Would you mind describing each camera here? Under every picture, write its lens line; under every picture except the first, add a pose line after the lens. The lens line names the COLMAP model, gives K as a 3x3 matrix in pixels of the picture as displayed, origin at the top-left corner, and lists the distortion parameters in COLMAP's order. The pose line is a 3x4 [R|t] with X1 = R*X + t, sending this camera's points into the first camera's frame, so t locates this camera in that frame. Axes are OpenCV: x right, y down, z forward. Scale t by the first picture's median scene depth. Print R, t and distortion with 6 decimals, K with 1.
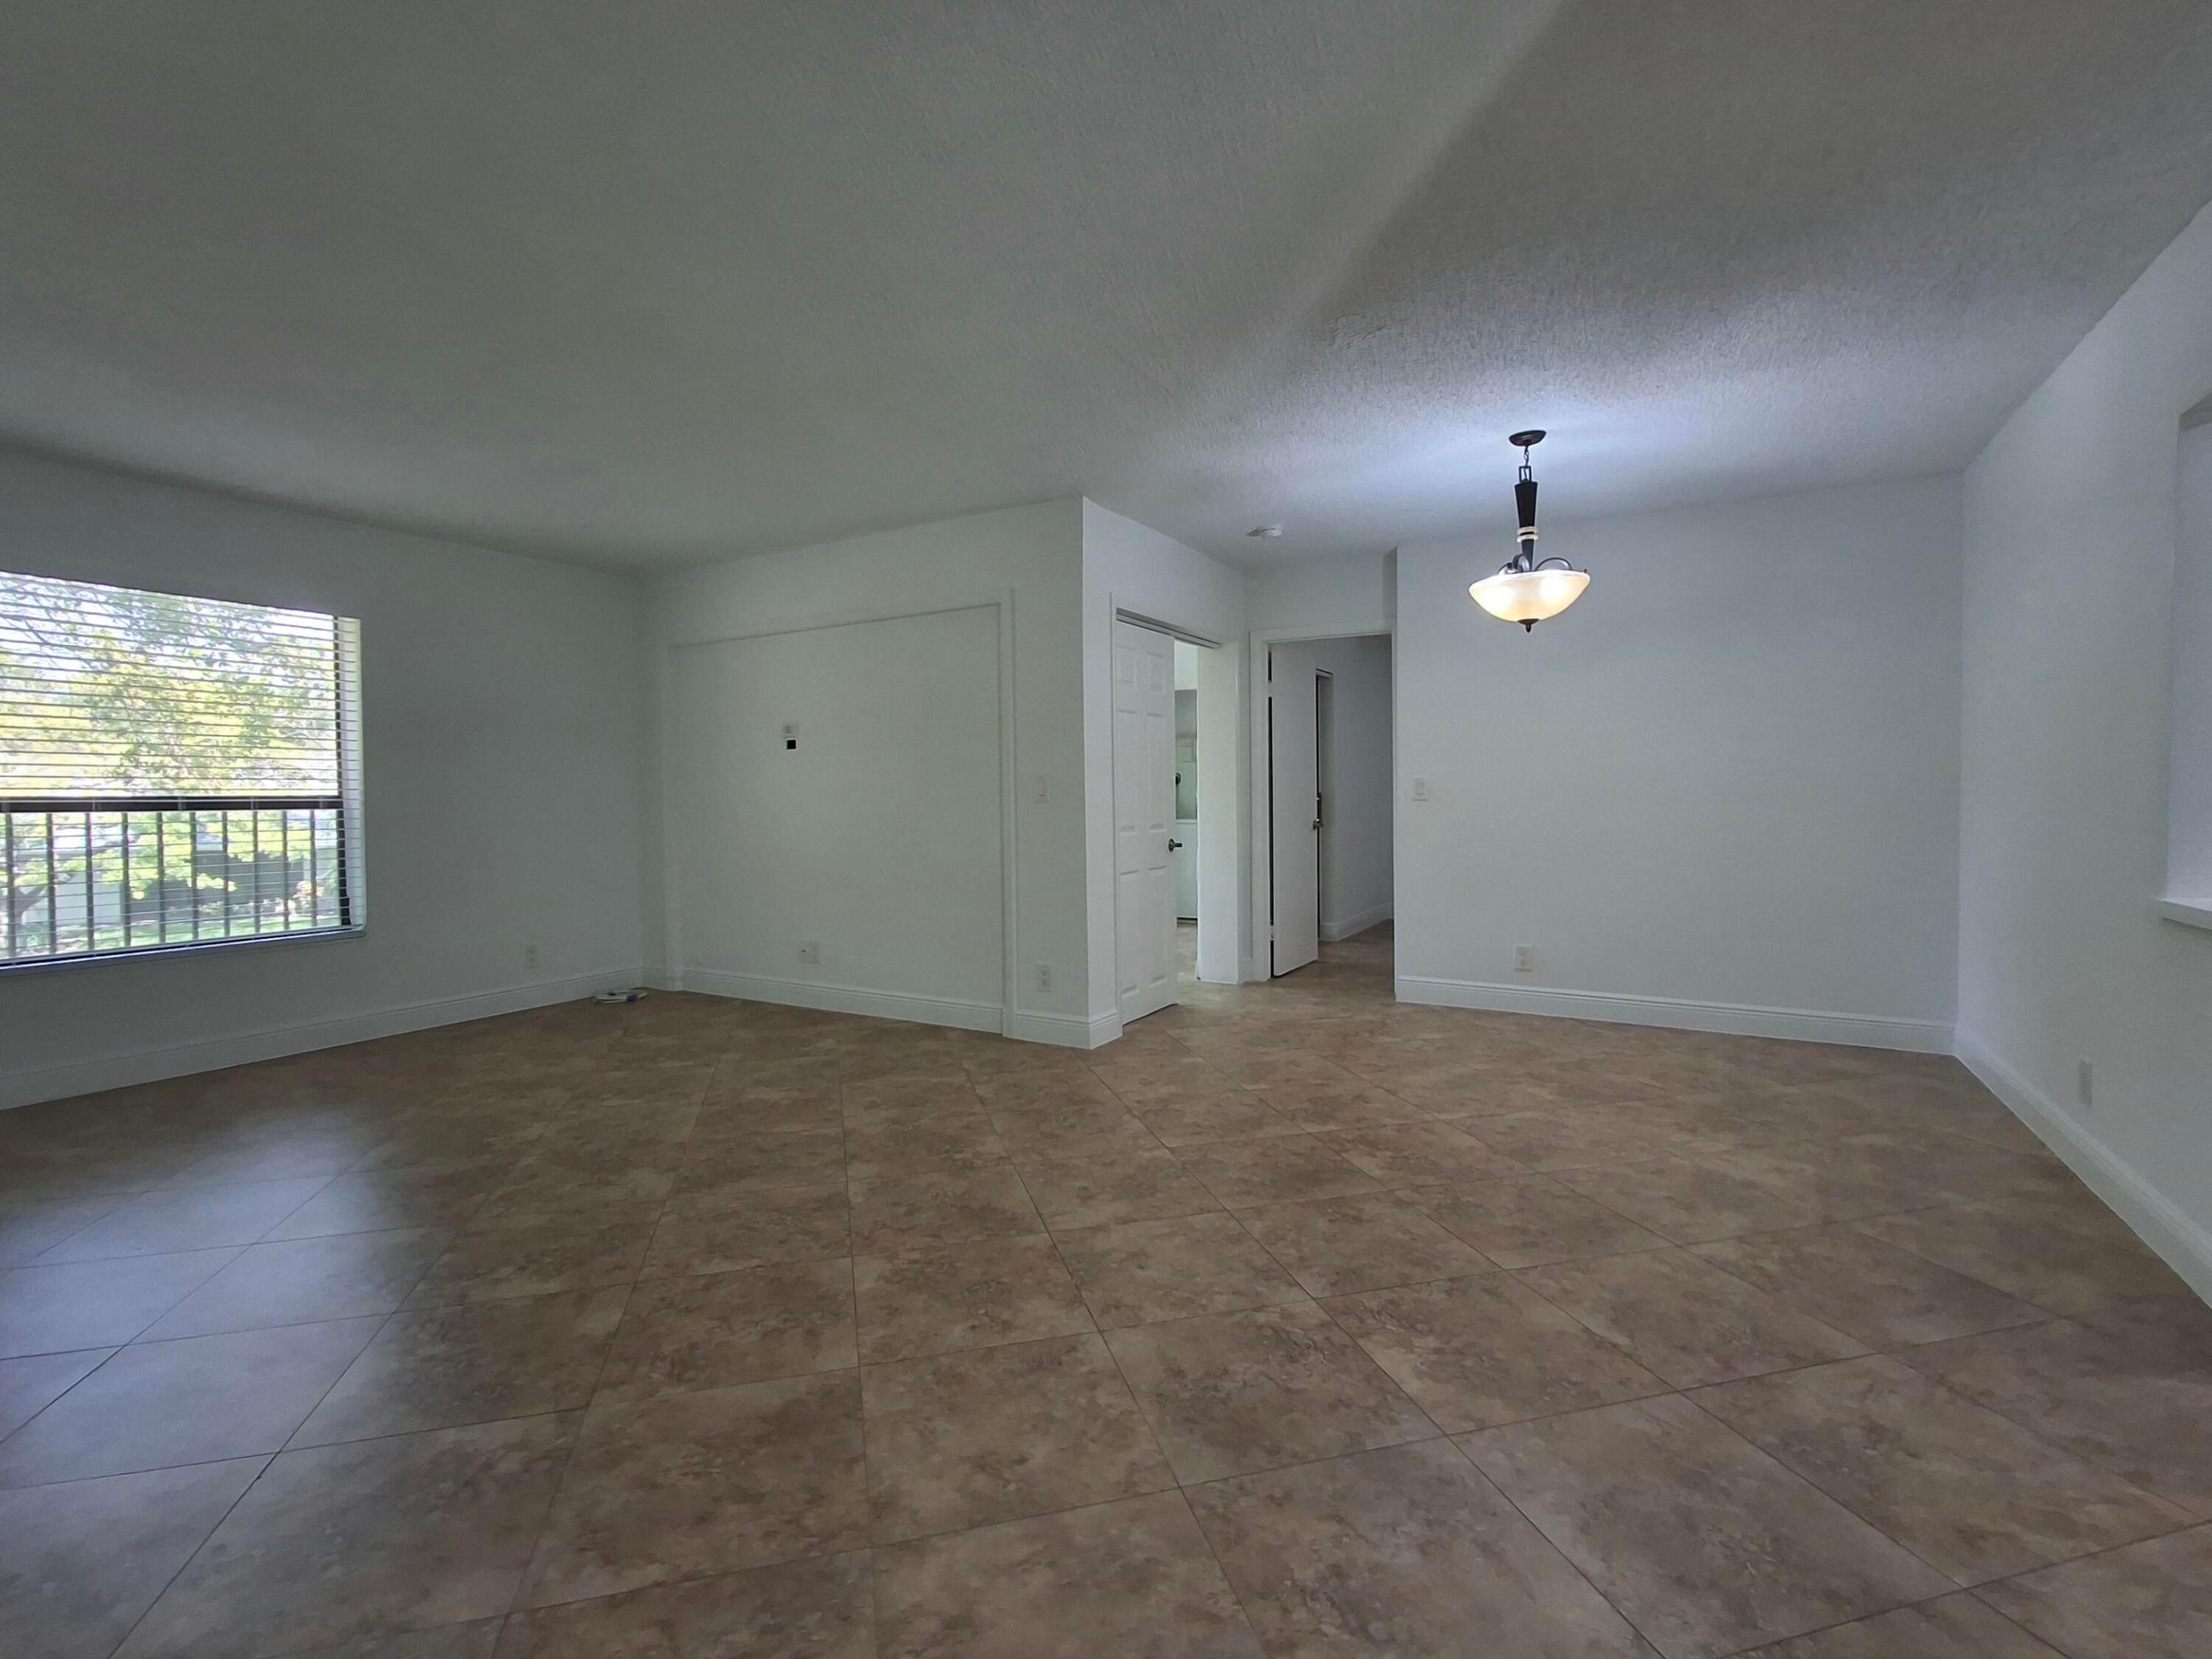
lens RADIAL K [[1012.0, 0, 1079.7], [0, 1012.0, 818.1], [0, 0, 1]] dist [0.000264, -0.000396]
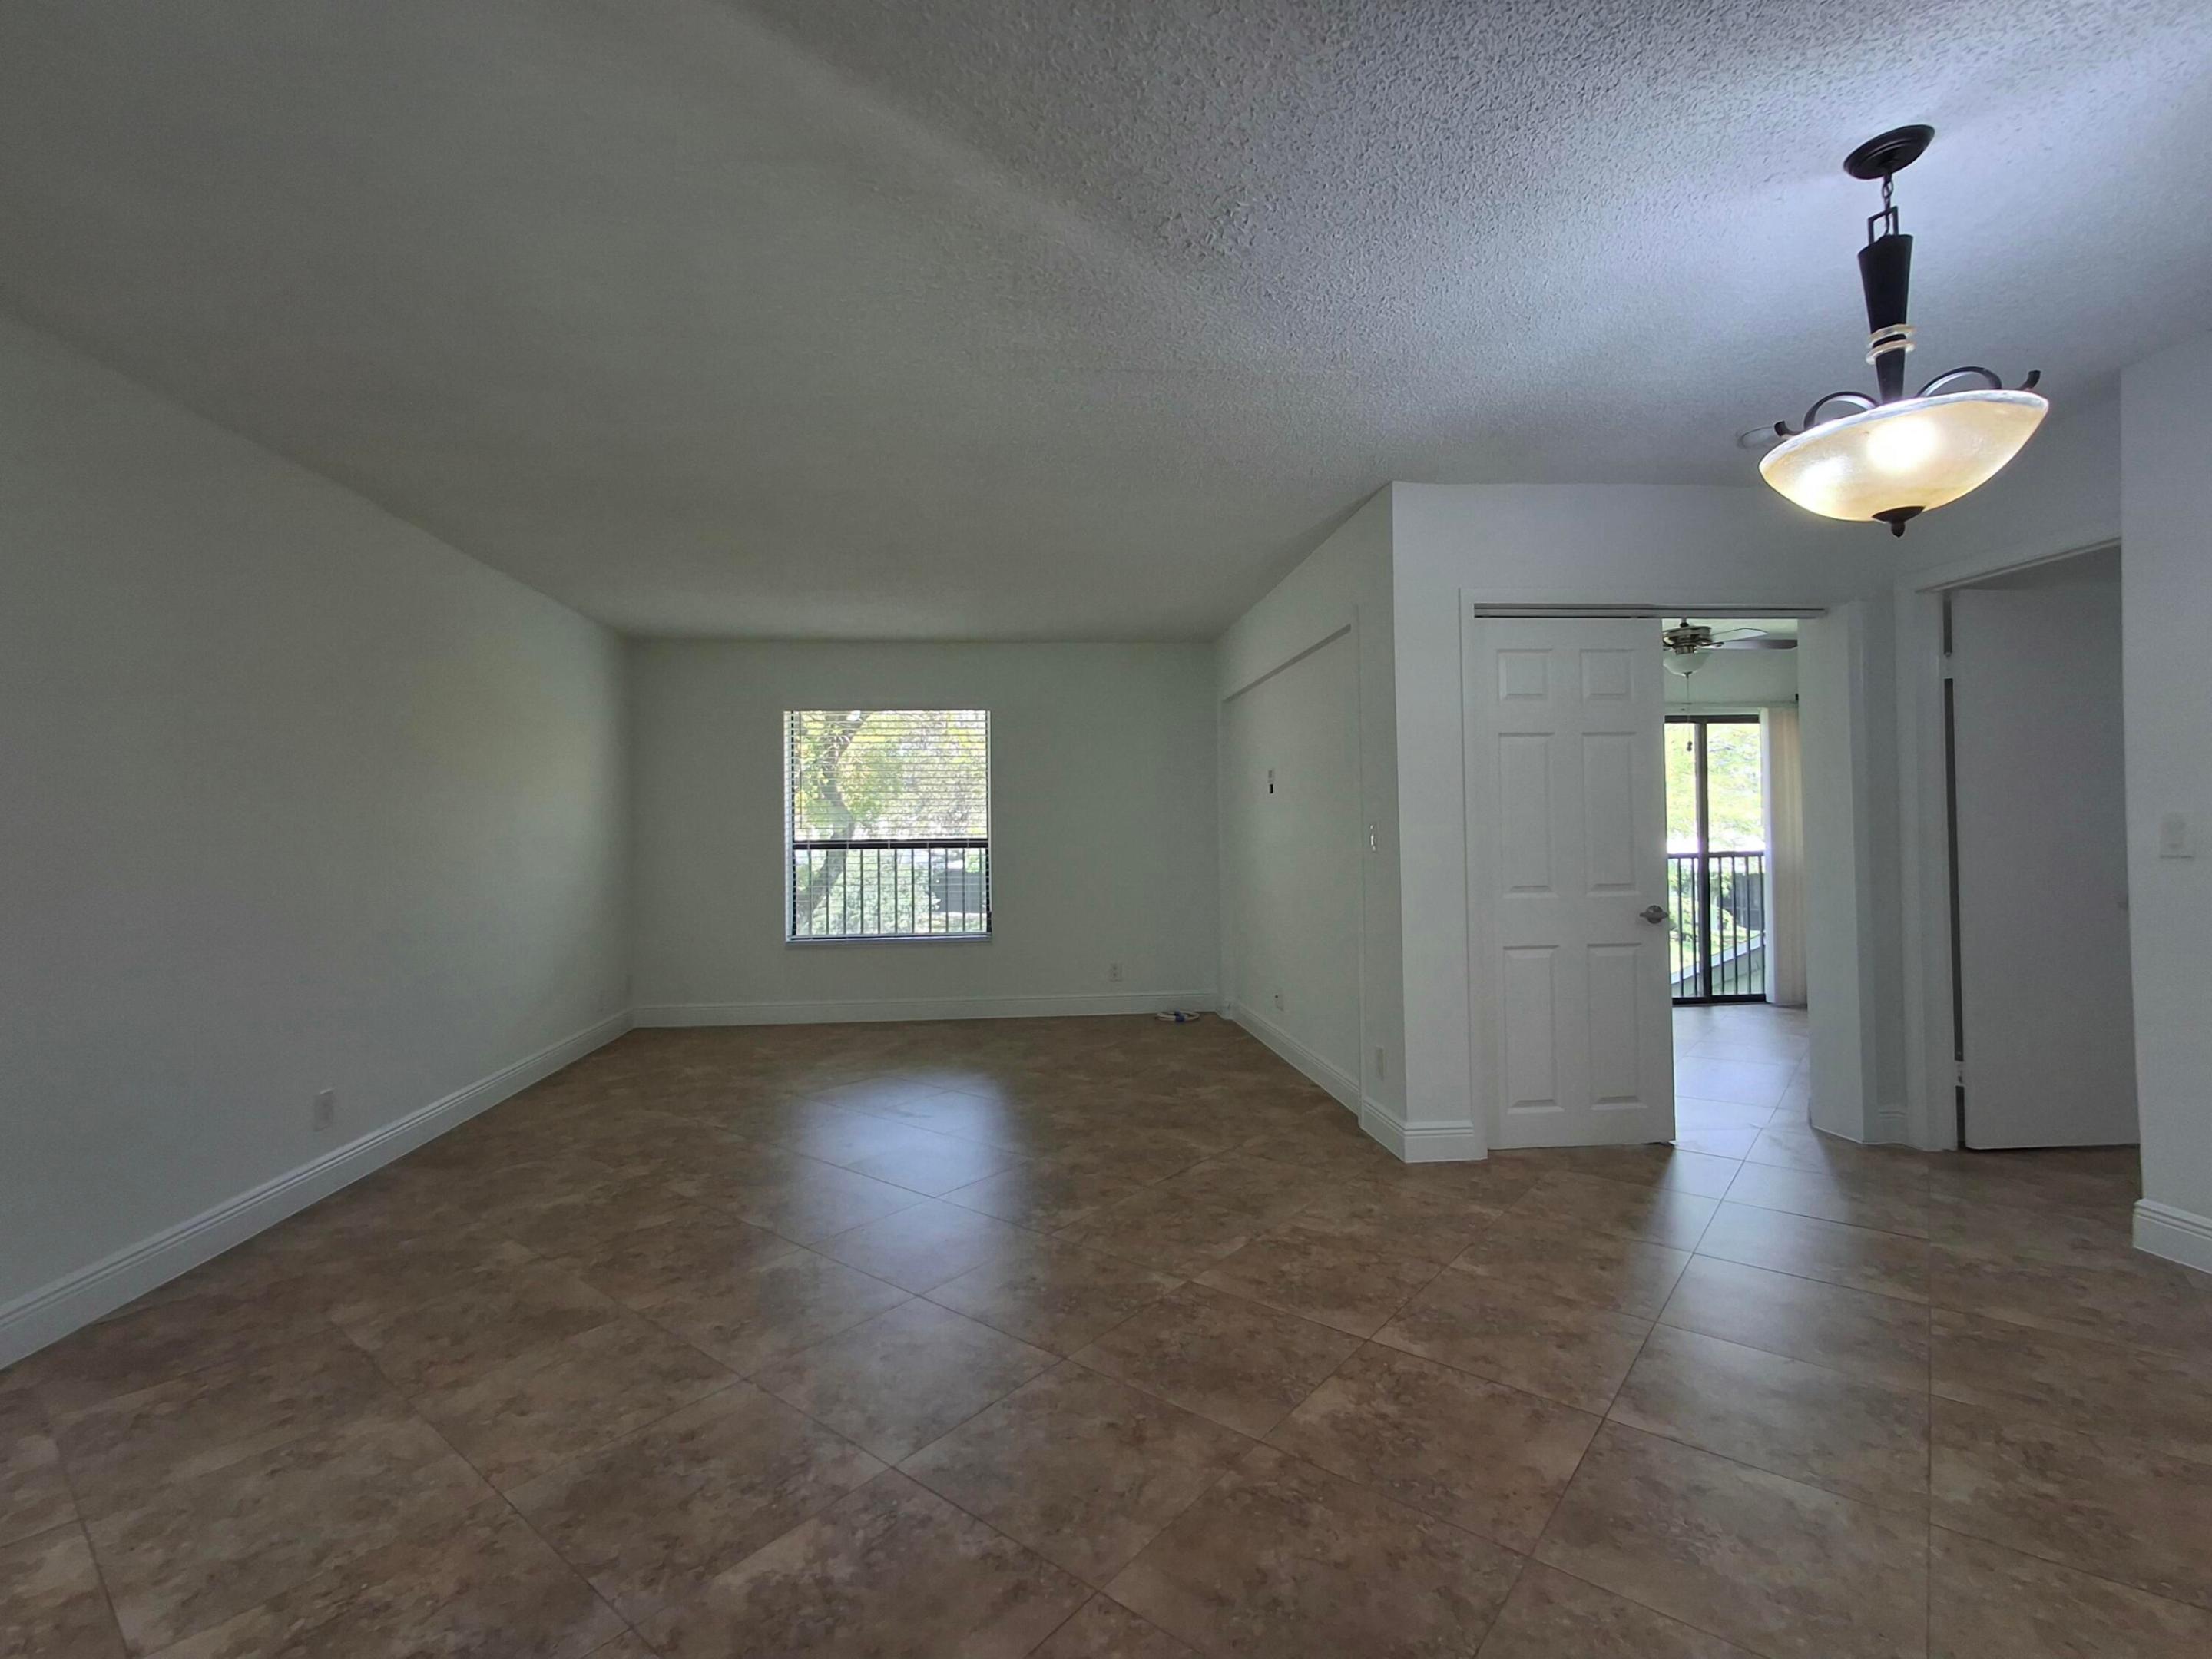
lens RADIAL K [[1012.0, 0, 1079.7], [0, 1012.0, 818.1], [0, 0, 1]] dist [0.000264, -0.000396]
pose [[0.581676, -0.009265, -0.813368, 0.630009], [-0.012474, 0.999716, -0.020309, -0.029879], [0.813325, 0.021960, 0.581395, 0.390821]]
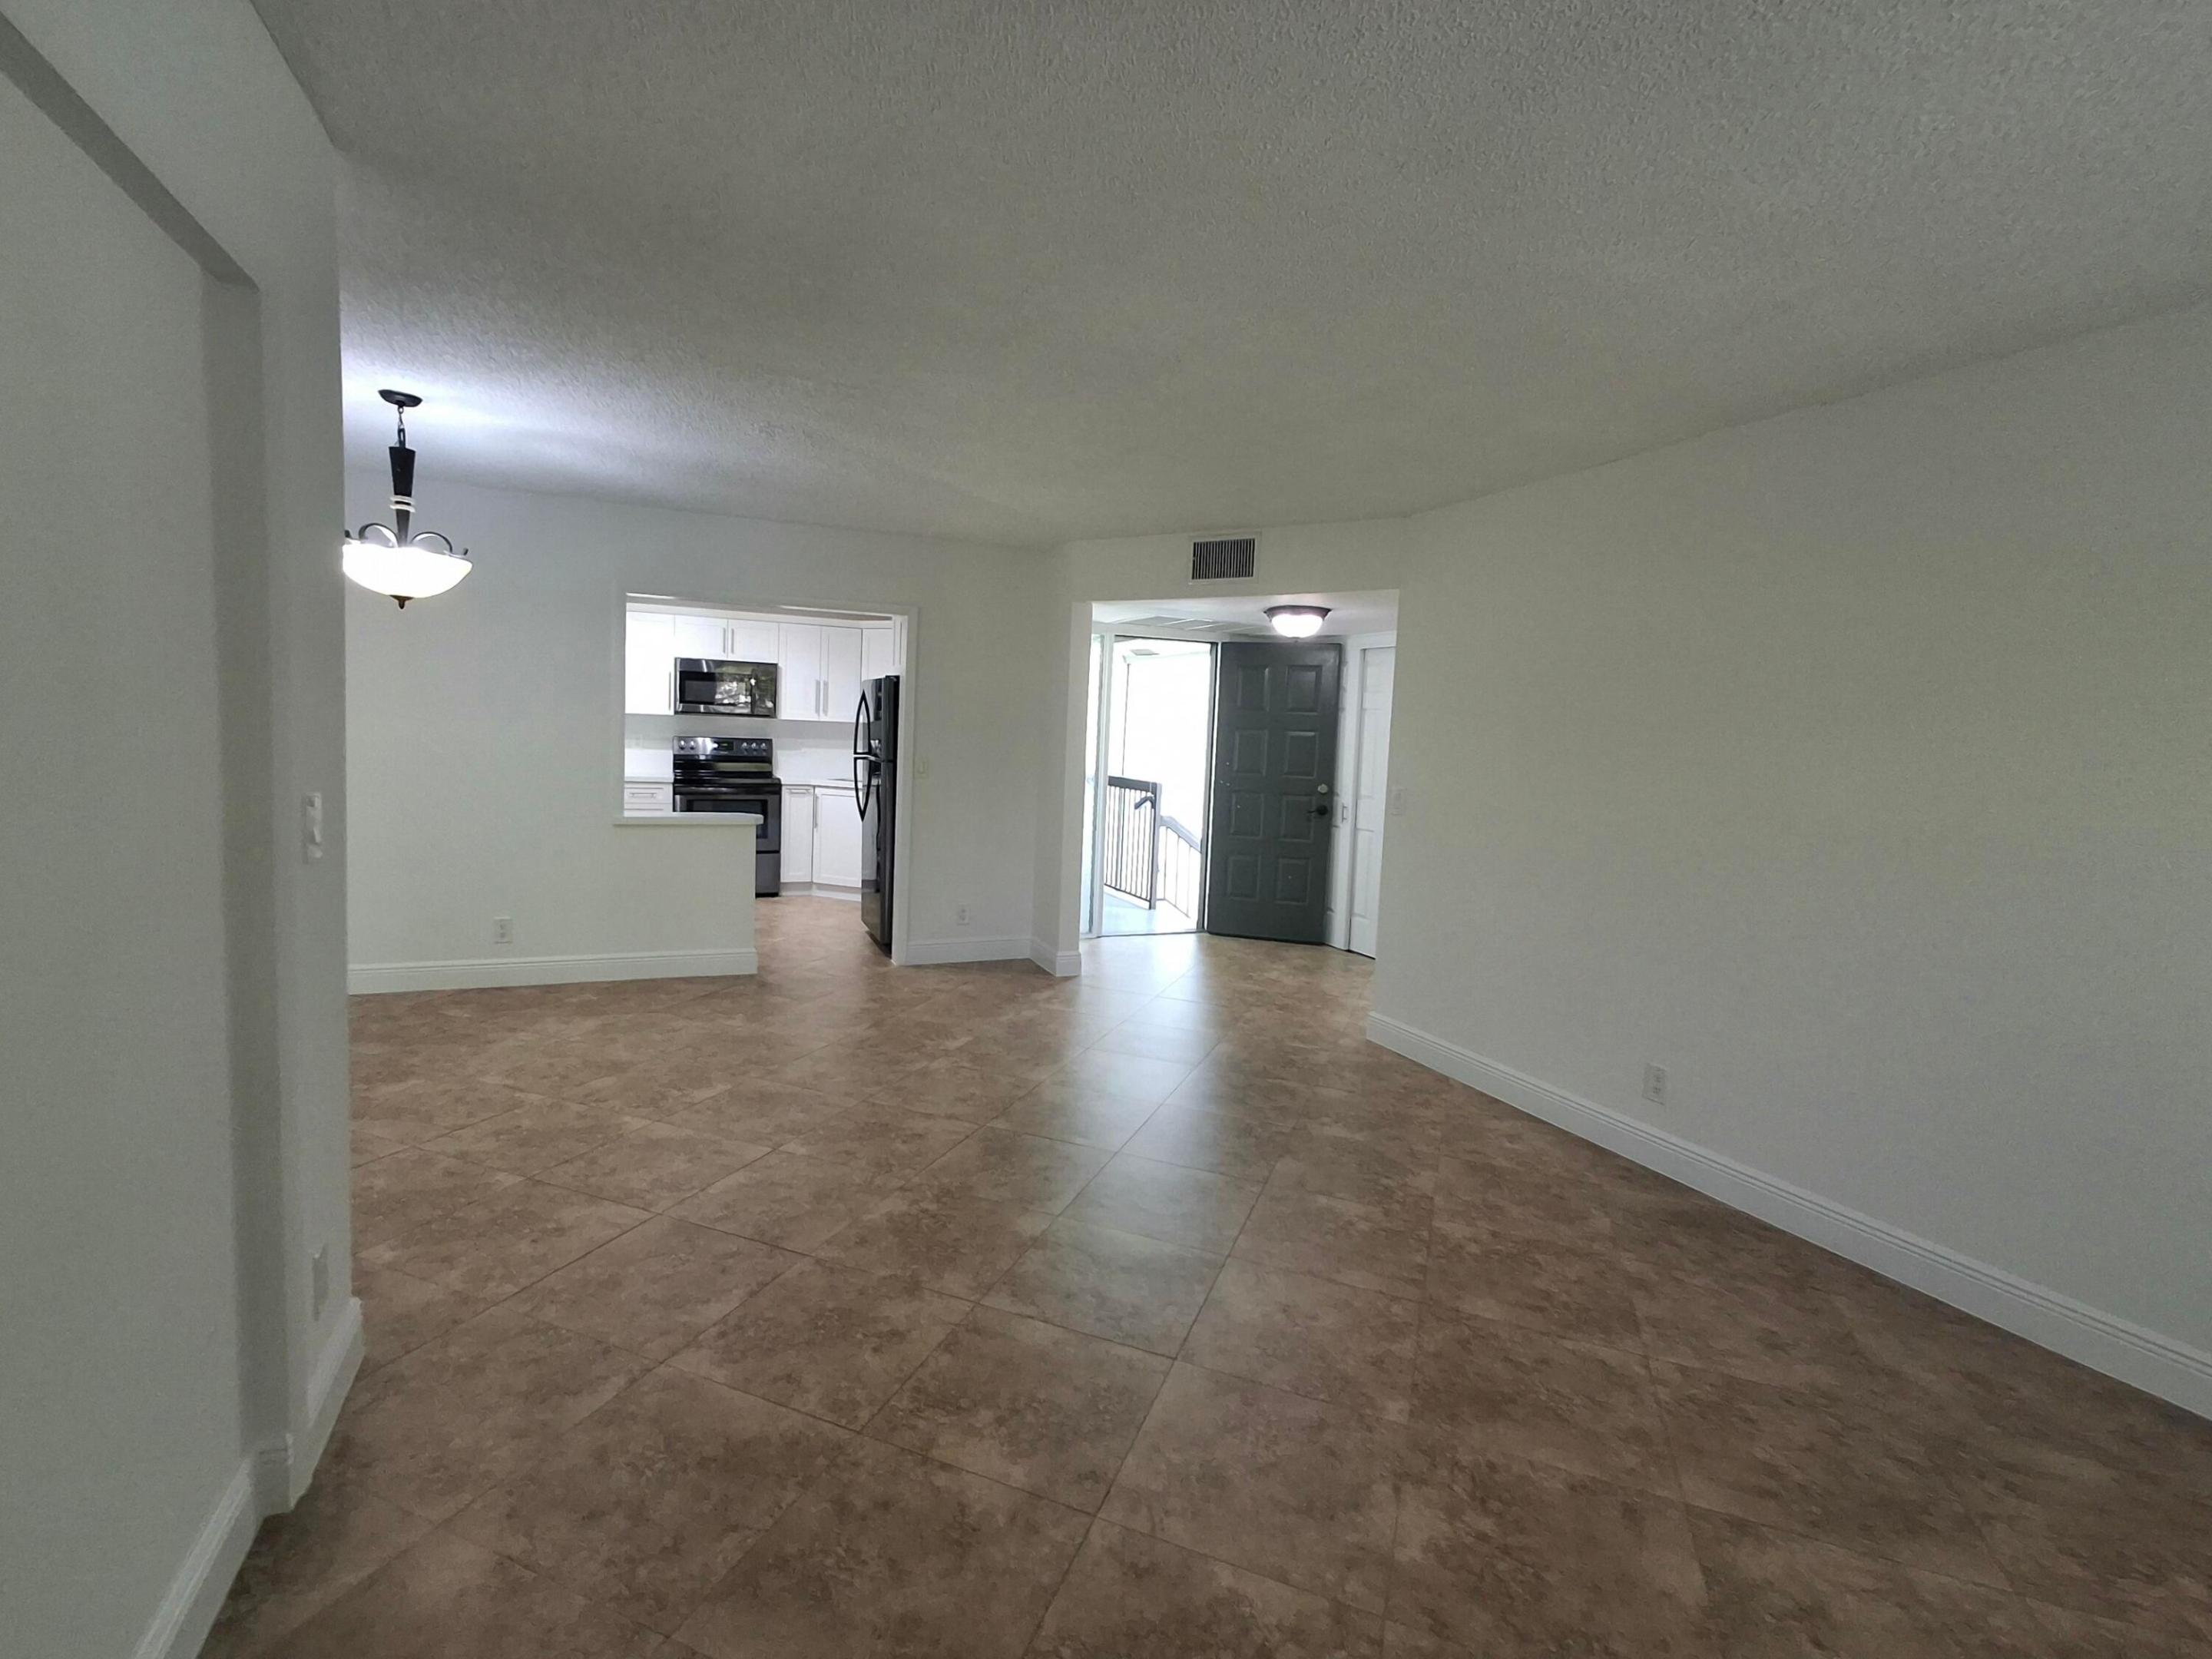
lens RADIAL K [[1012.0, 0, 1079.7], [0, 1012.0, 818.1], [0, 0, 1]] dist [0.000264, -0.000396]
pose [[-0.804611, -0.074185, 0.589150, -0.650679], [-0.019267, 0.994905, 0.098962, -0.098300], [-0.593489, 0.068275, -0.801941, 1.430504]]
